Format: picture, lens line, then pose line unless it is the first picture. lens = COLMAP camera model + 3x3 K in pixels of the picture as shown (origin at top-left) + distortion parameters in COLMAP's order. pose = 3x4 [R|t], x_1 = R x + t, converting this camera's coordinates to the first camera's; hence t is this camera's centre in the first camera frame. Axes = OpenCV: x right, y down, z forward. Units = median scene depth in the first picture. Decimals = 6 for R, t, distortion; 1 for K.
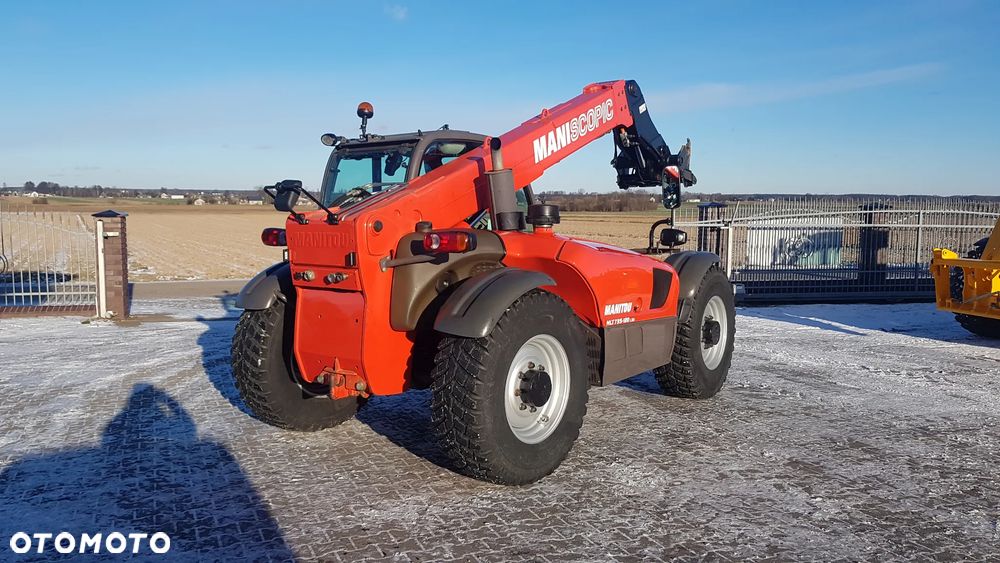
lens RADIAL K [[774.1, 0, 496.4], [0, 774.1, 279.9], [0, 0, 1]] dist [0.084351, -0.142039]
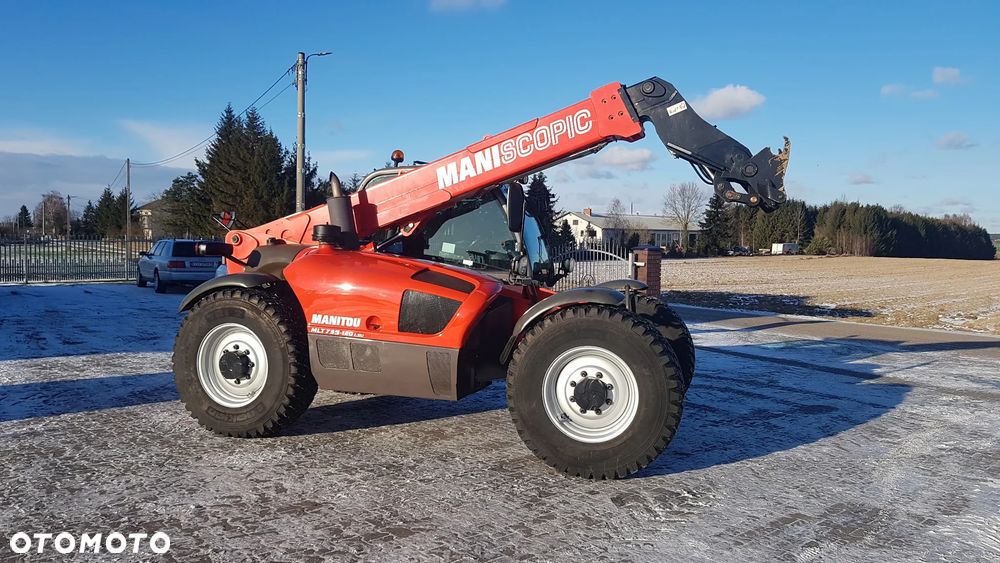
lens RADIAL K [[774.1, 0, 497.2], [0, 774.1, 279.2], [0, 0, 1]] dist [0.084351, -0.142039]
pose [[0.345075, 0.049833, -0.937251, 0.524733], [-0.108786, 0.993983, 0.012797, -0.024582], [0.932249, 0.097543, 0.348420, 0.349066]]
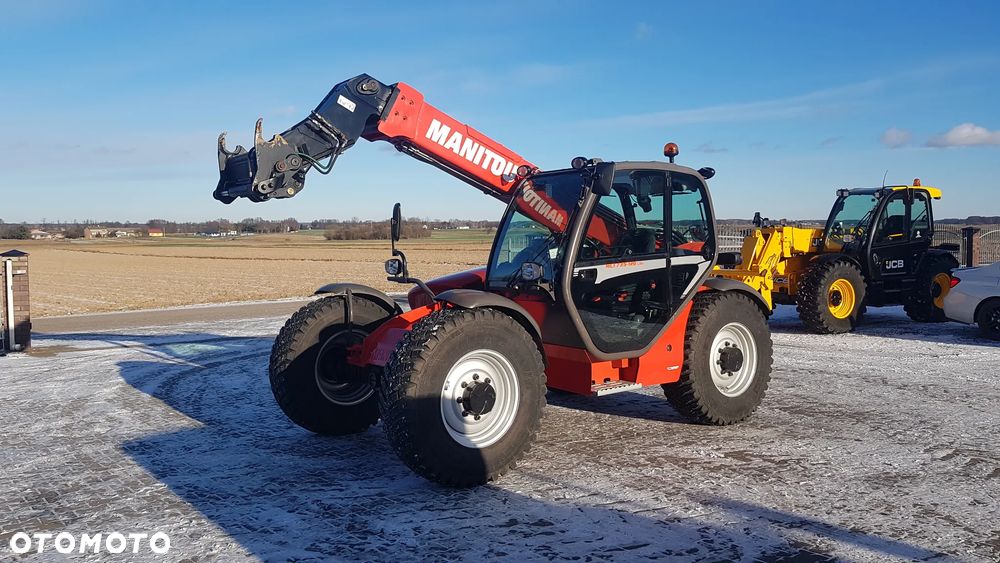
lens RADIAL K [[774.1, 0, 486.4], [0, 774.1, 266.8], [0, 0, 1]] dist [0.084351, -0.142039]
pose [[0.961906, -0.029533, 0.271781, -0.156340], [0.043773, 0.997960, -0.046480, 0.011241], [-0.269854, 0.056606, 0.961236, -0.186866]]
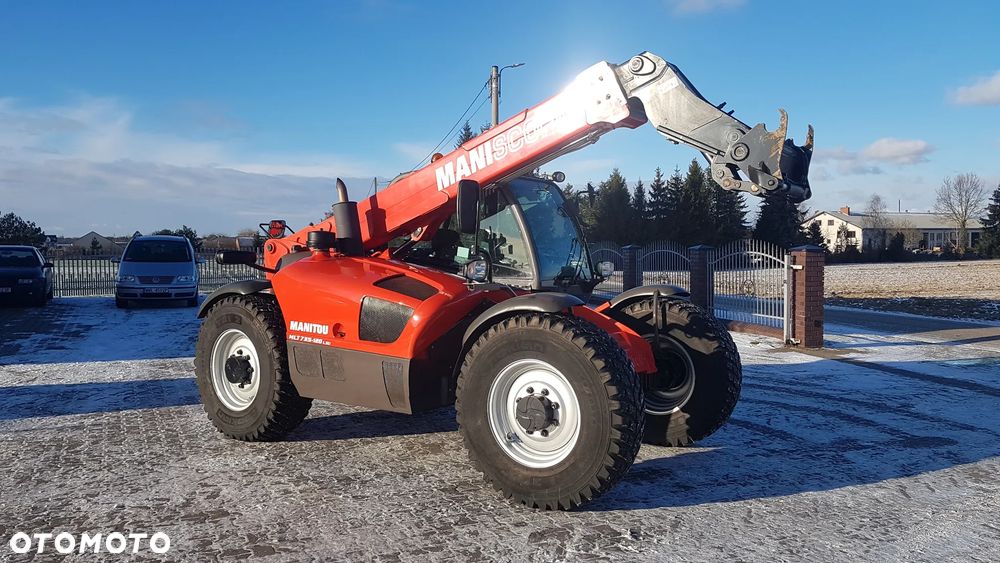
lens RADIAL K [[774.1, 0, 512.2], [0, 774.1, 283.2], [0, 0, 1]] dist [0.084351, -0.142039]
pose [[0.056678, 0.045240, -0.997367, 0.521407], [-0.094926, 0.994691, 0.039725, -0.039051], [0.993870, 0.092425, 0.060671, 0.509207]]
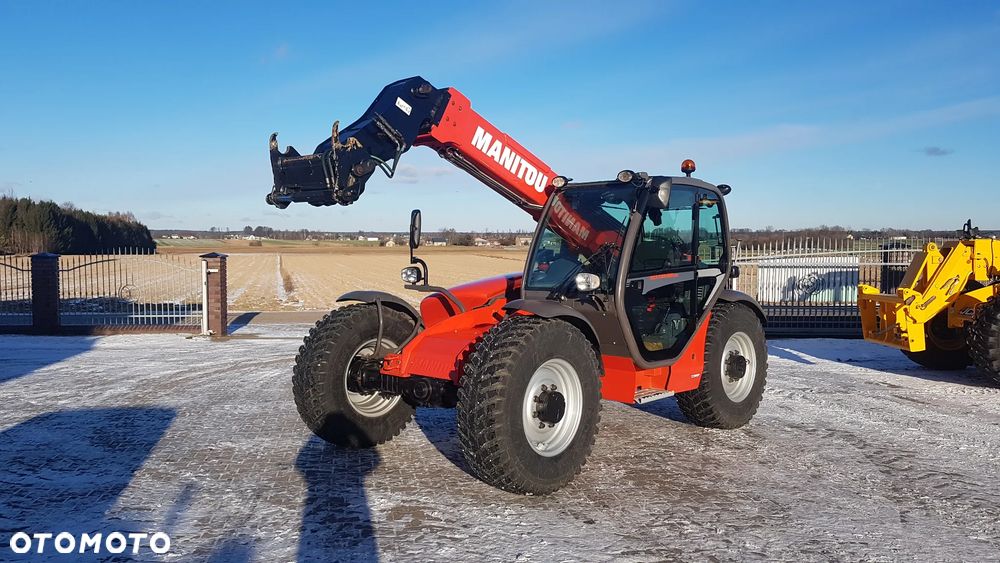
lens RADIAL K [[774.1, 0, 495.5], [0, 774.1, 287.0], [0, 0, 1]] dist [0.084351, -0.142039]
pose [[0.973857, 0.006320, -0.227073, 0.242087], [-0.015798, 0.999077, -0.039949, 0.011872], [0.226611, 0.042492, 0.973058, -0.143525]]
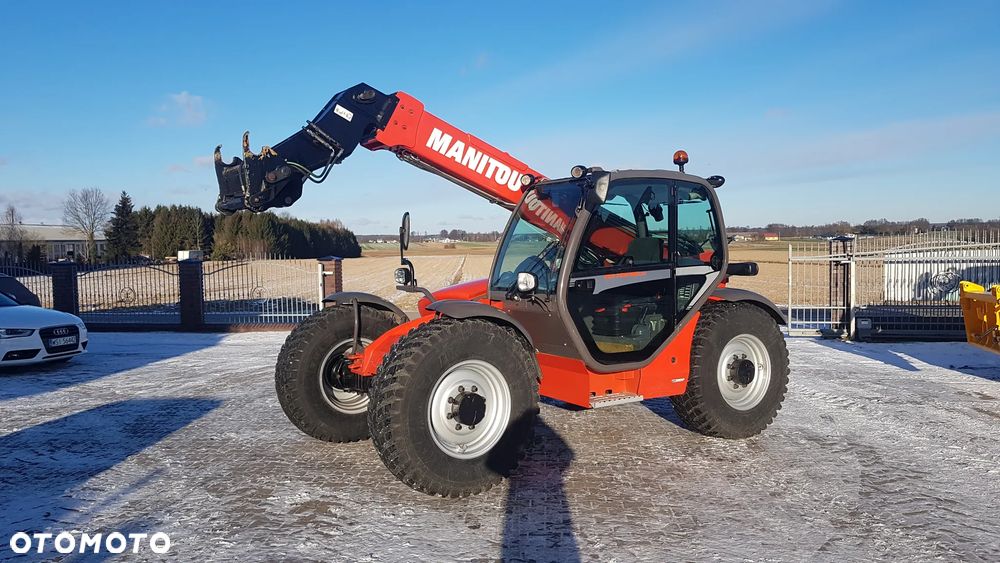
lens RADIAL K [[774.1, 0, 500.6], [0, 774.1, 281.3], [0, 0, 1]] dist [0.084351, -0.142039]
pose [[0.894108, -0.002937, -0.447842, 0.376397], [-0.018015, 0.998933, -0.042519, 0.008765], [0.447490, 0.046084, 0.893101, -0.092314]]
